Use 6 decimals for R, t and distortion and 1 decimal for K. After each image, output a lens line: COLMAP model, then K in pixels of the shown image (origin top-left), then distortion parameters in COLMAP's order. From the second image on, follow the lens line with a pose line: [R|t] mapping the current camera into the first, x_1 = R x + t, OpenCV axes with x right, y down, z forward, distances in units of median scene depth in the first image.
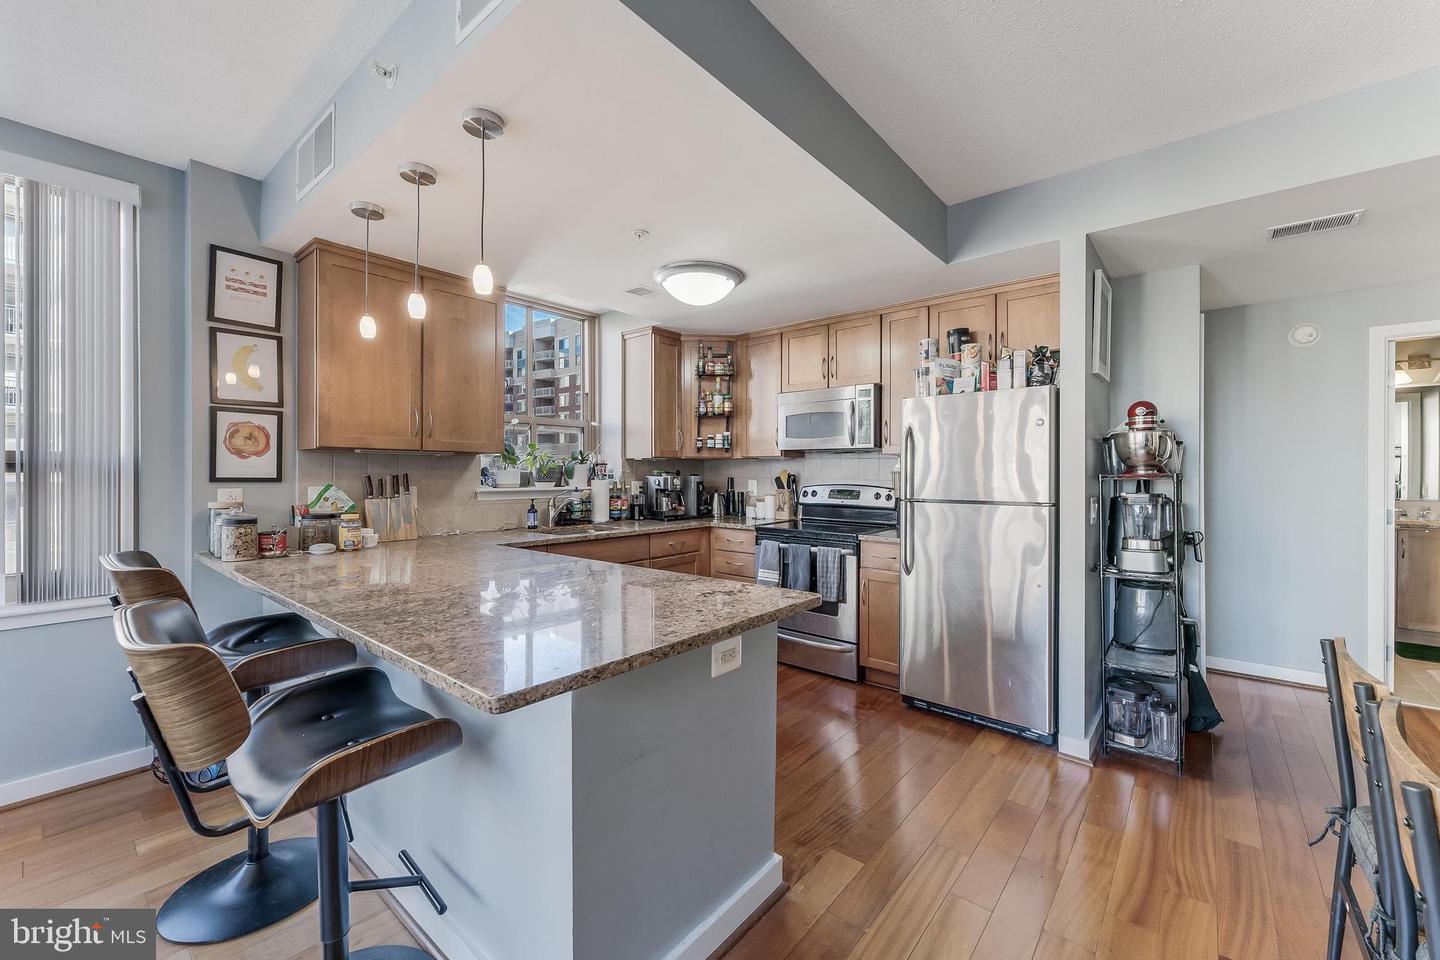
lens RADIAL K [[580.1, 0, 724.3], [0, 580.1, 472.9], [0, 0, 1]] dist [0.000789, -0.000074]
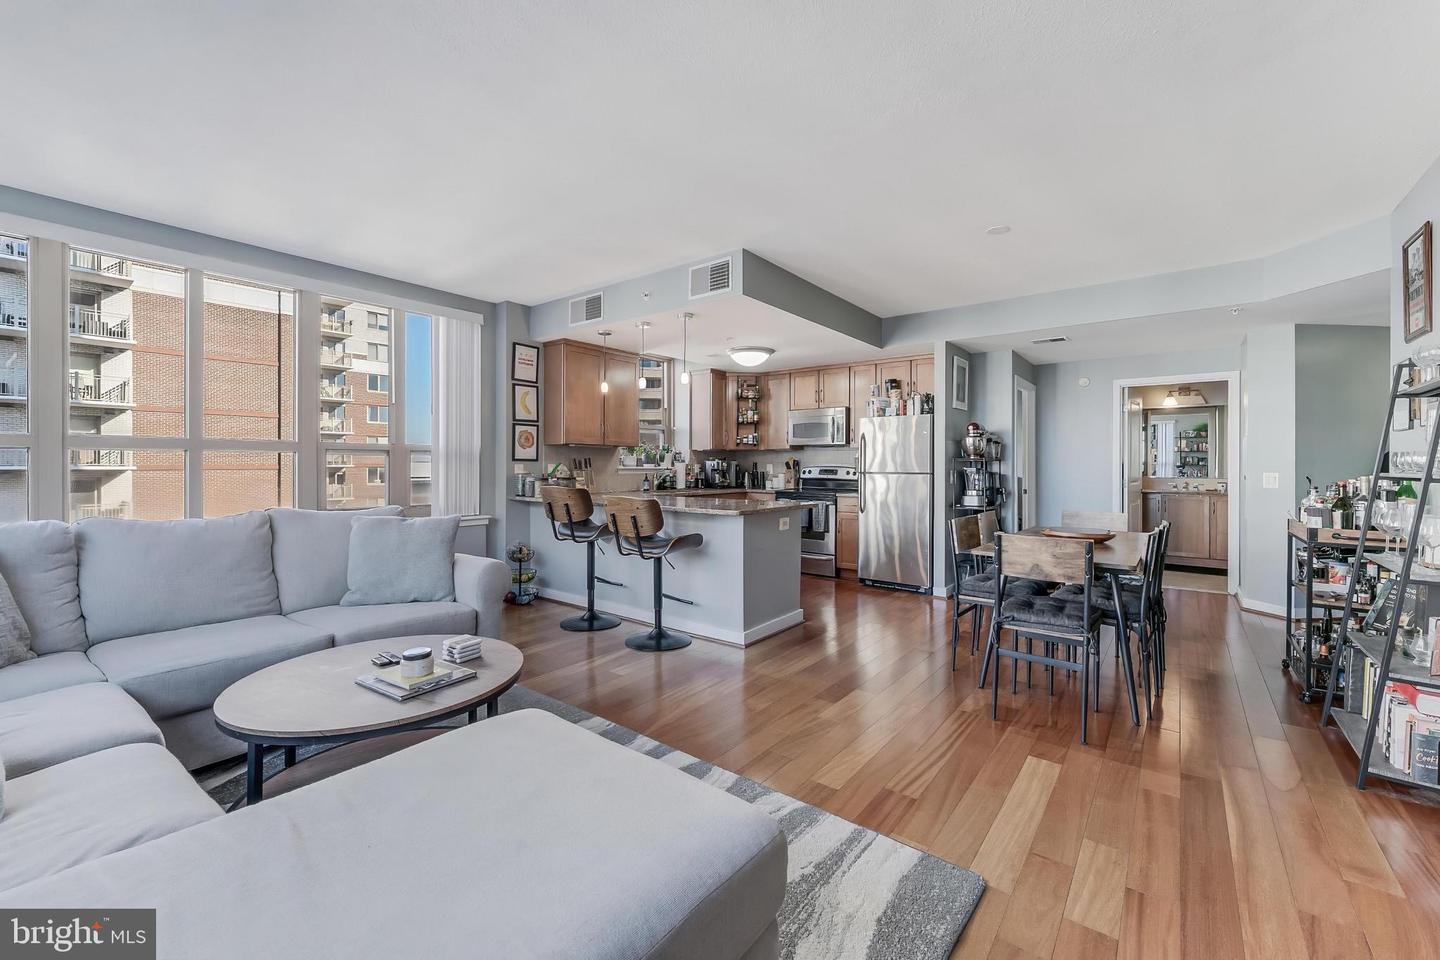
lens RADIAL K [[583.8, 0, 726.4], [0, 583.8, 465.5], [0, 0, 1]] dist [0.001001, -0.000214]
pose [[0.999524, 0.002752, 0.030742, -0.147677], [-0.002778, 0.999996, 0.000823, 0.019566], [-0.030739, -0.000908, 0.999527, -0.718862]]
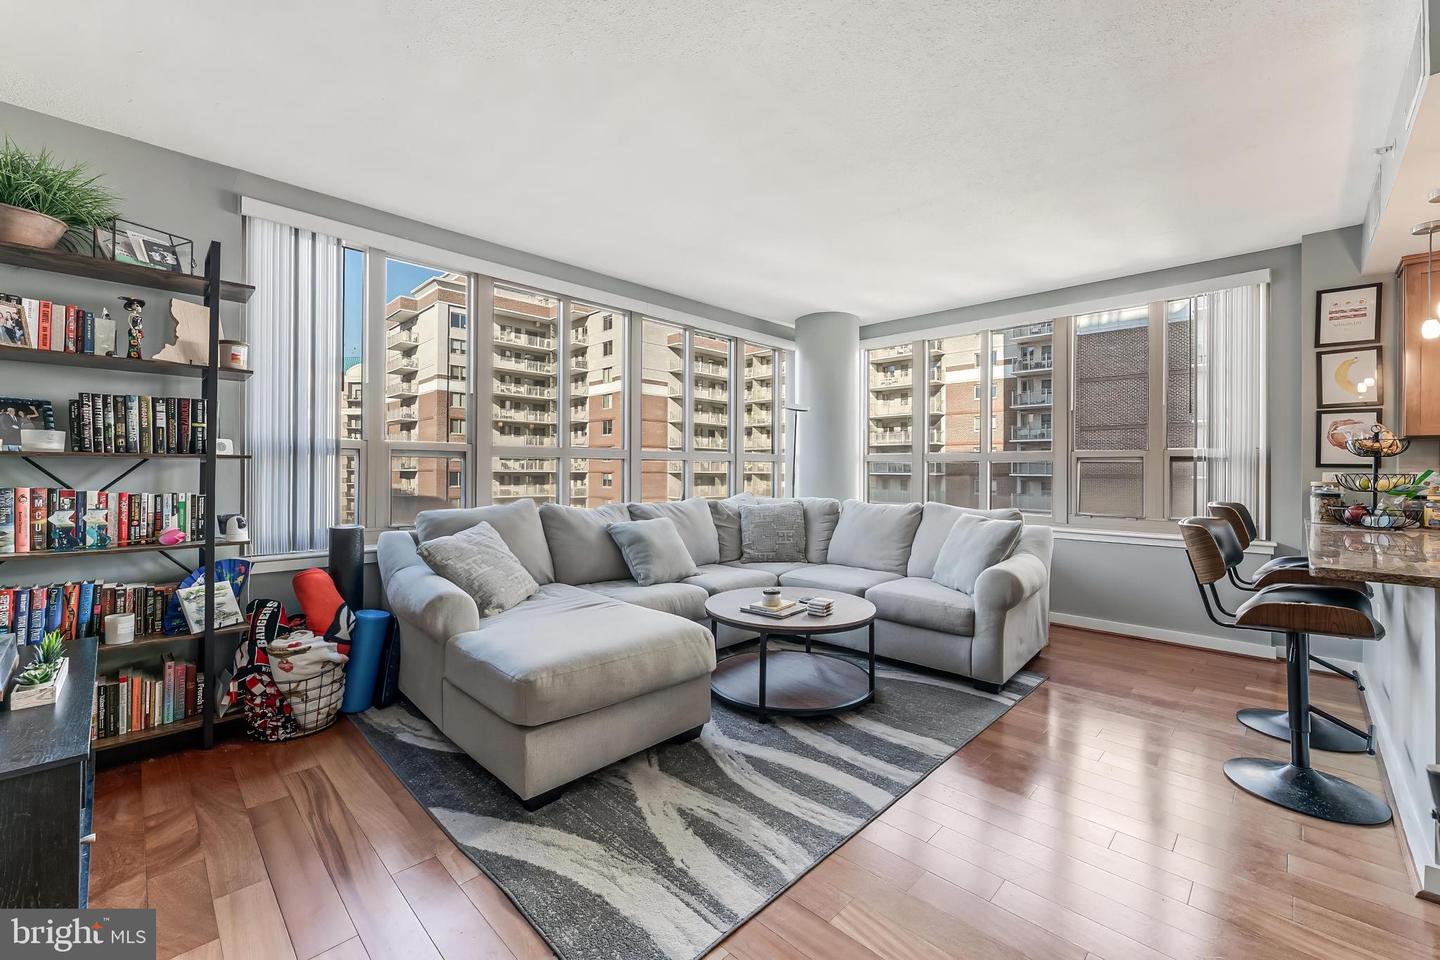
lens RADIAL K [[583.8, 0, 721.8], [0, 583.8, 468.1], [0, 0, 1]] dist [0.001037, -0.000570]
pose [[-0.084461, -0.004291, -0.996418, 0.405114], [-0.007189, 0.999967, -0.003697, 0.022677], [0.996401, 0.006851, -0.084489, -0.181109]]
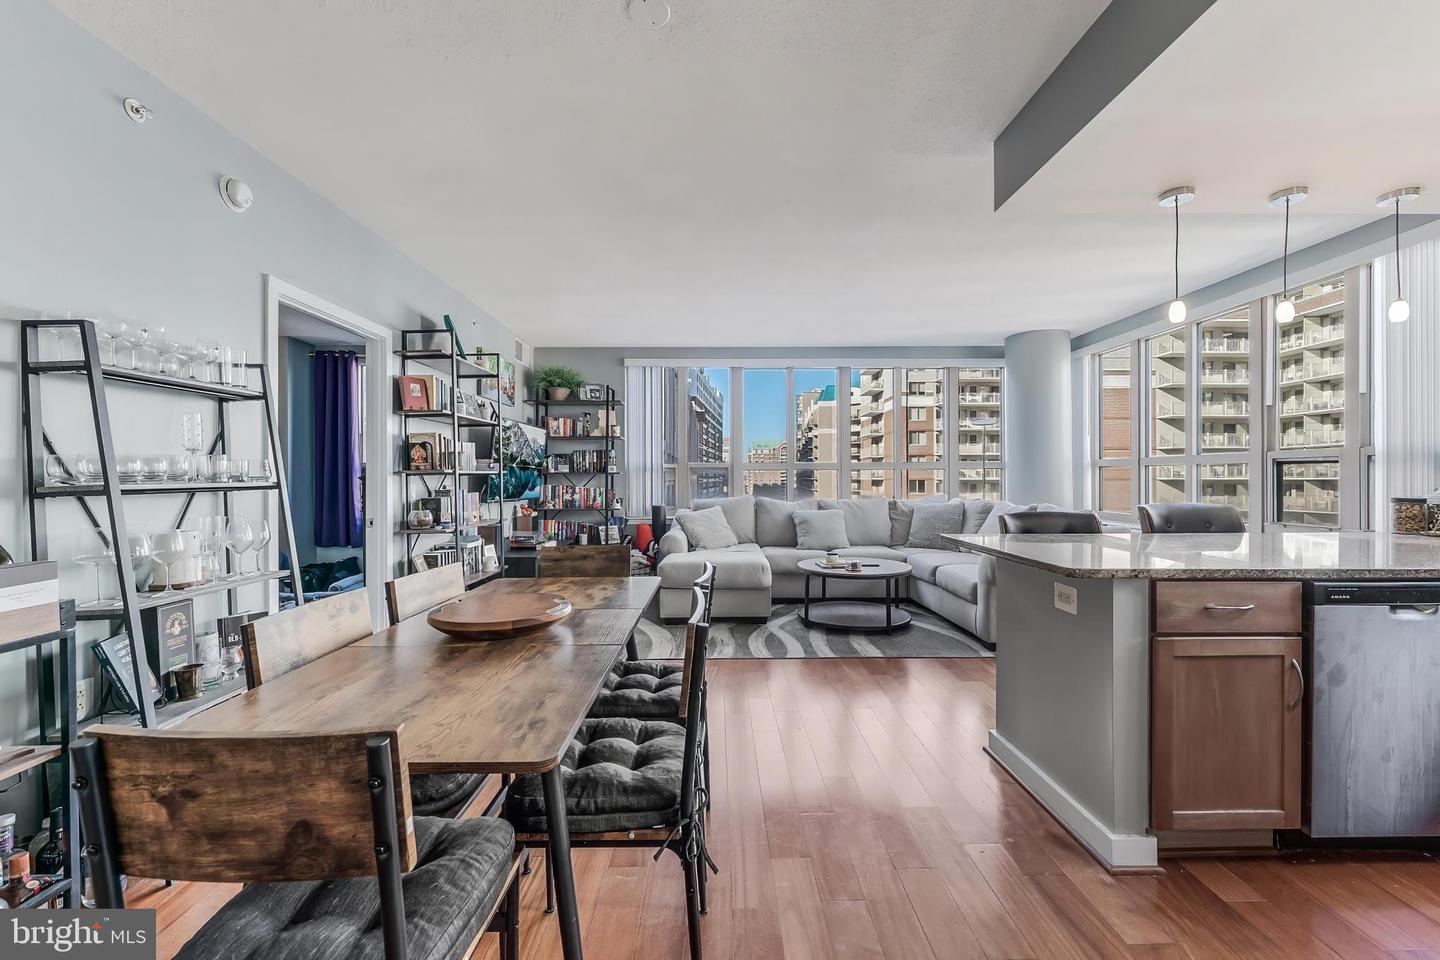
lens RADIAL K [[578.3, 0, 725.4], [0, 578.3, 480.3], [0, 0, 1]] dist [0.001598, -0.000214]
pose [[-0.760818, 0.005429, -0.648942, 0.590004], [0.002240, 0.999981, 0.005739, 0.022439], [0.648961, 0.002913, -0.760816, 0.632955]]
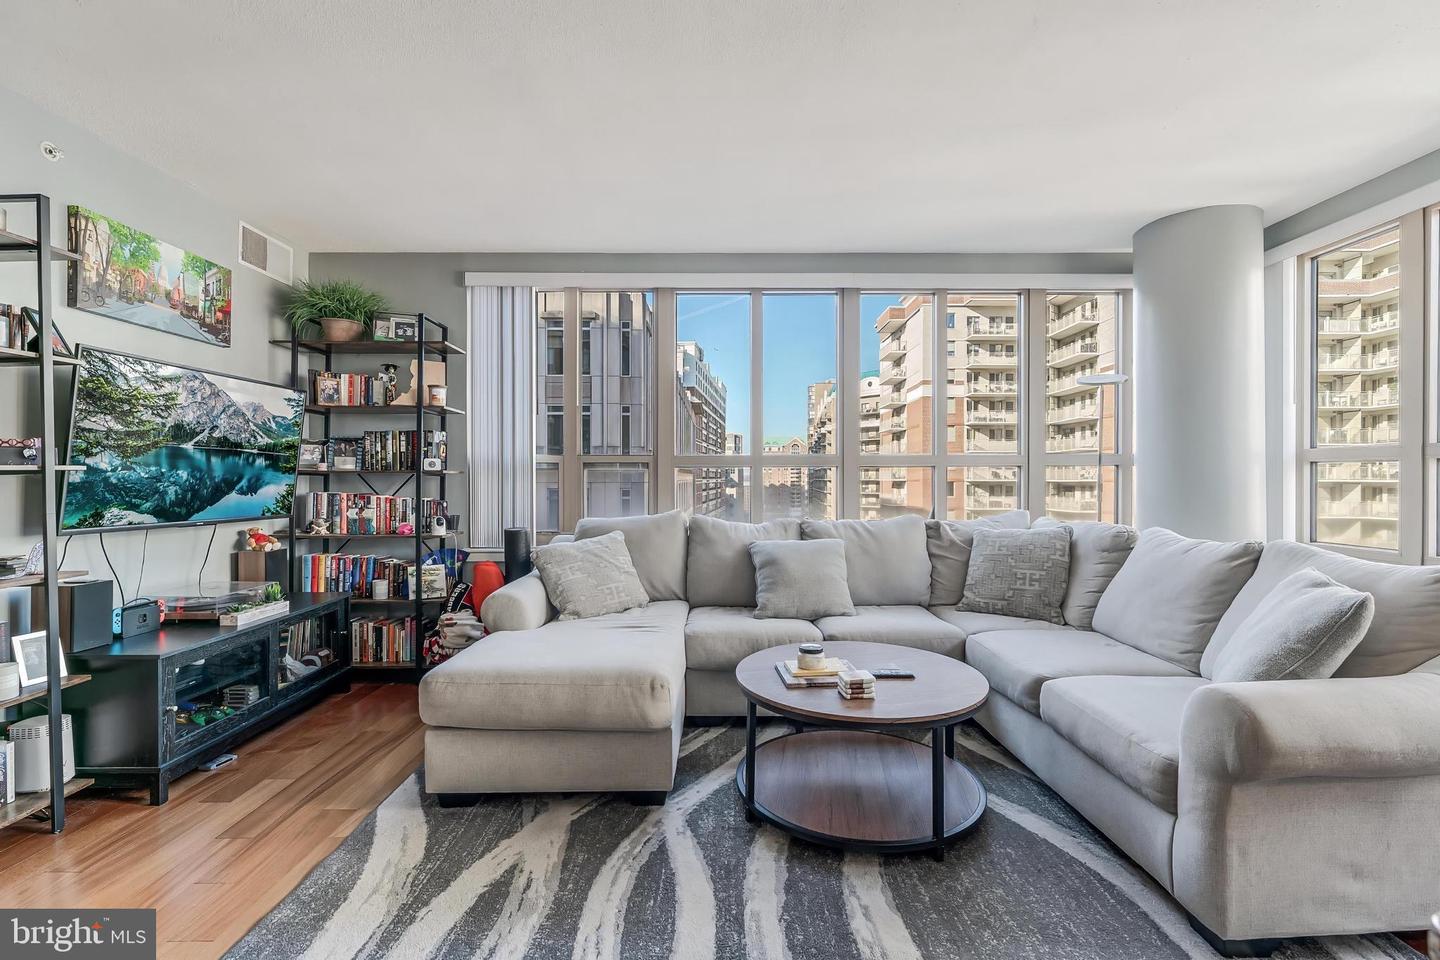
lens RADIAL K [[640.3, 0, 727.5], [0, 640.3, 481.0], [0, 0, 1]] dist [0.000447, -0.000111]
pose [[-0.763438, 0.003472, -0.645872, 0.066187], [-0.000084, 0.999985, 0.005474, 0.019863], [0.645881, 0.004233, -0.763426, 0.254820]]
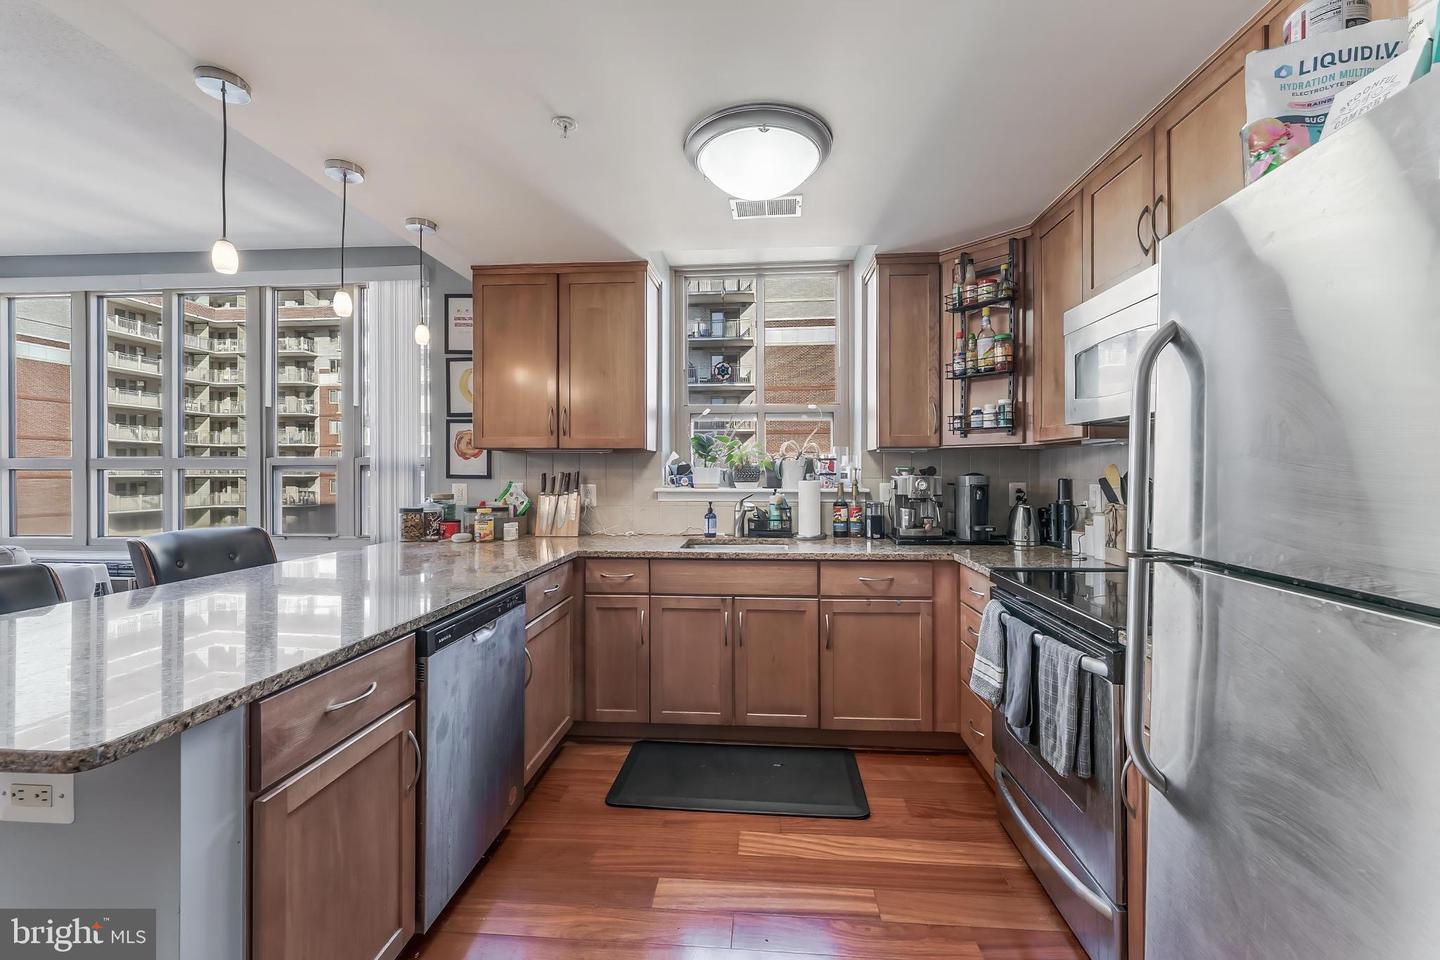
lens RADIAL K [[580.1, 0, 724.3], [0, 580.1, 472.9], [0, 0, 1]] dist [0.000789, -0.000074]
pose [[0.583180, 0.000934, -0.812342, 0.365902], [0.000865, 0.999998, 0.001770, 0.001378], [0.812342, -0.001735, 0.583178, 0.521561]]
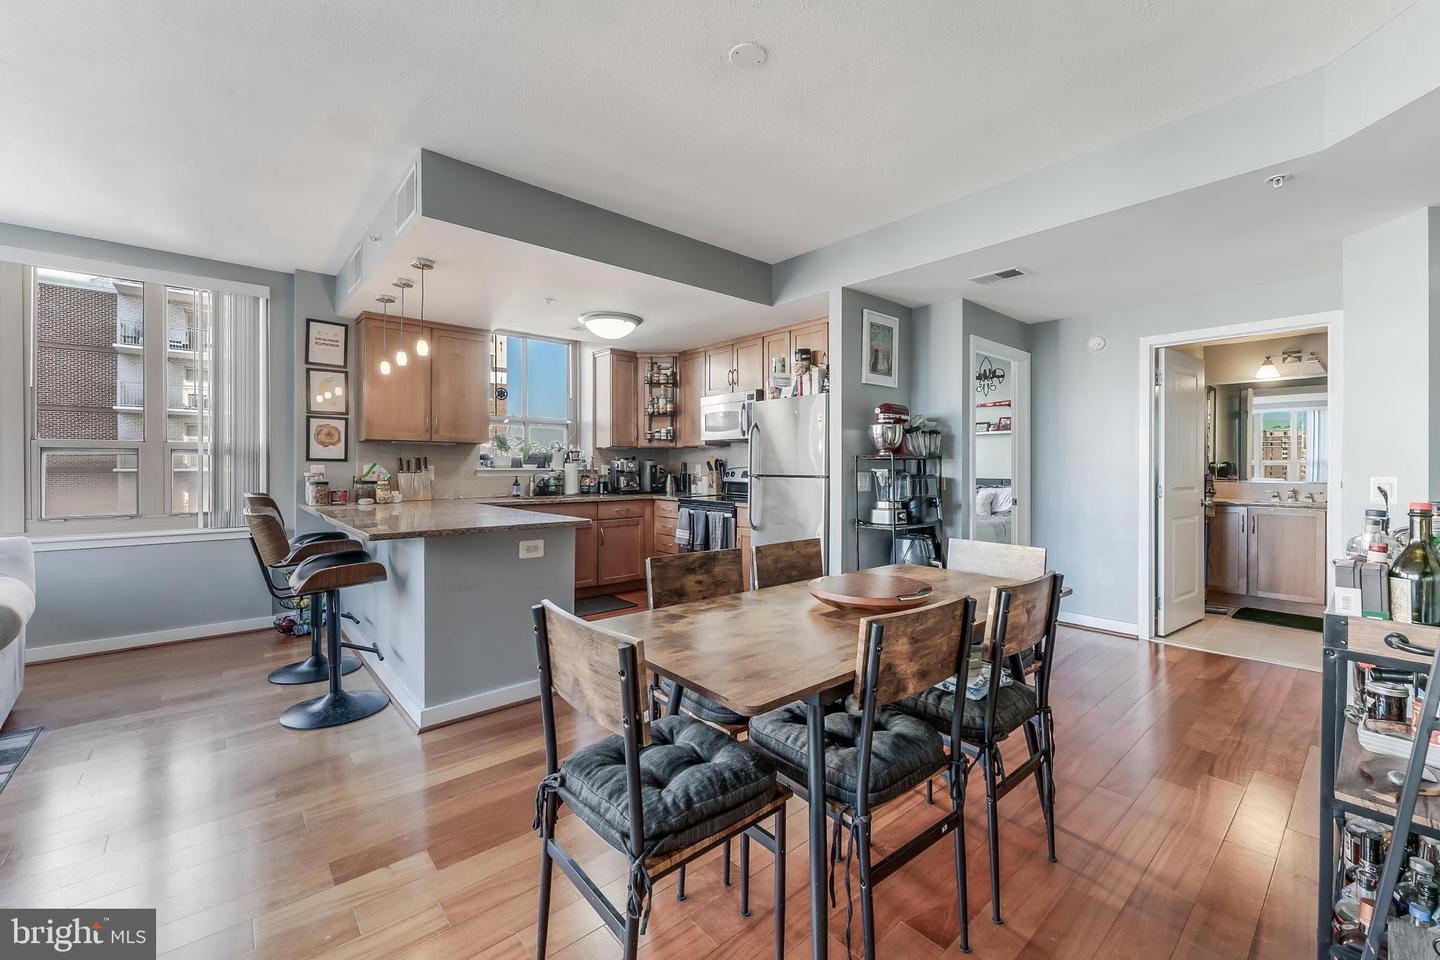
lens RADIAL K [[583.8, 0, 721.8], [0, 583.8, 468.1], [0, 0, 1]] dist [0.001037, -0.000570]
pose [[0.987050, 0.001296, -0.160406, 0.390059], [-0.000737, 0.999993, 0.003547, 0.020447], [0.160410, -0.003383, 0.987045, -0.323164]]
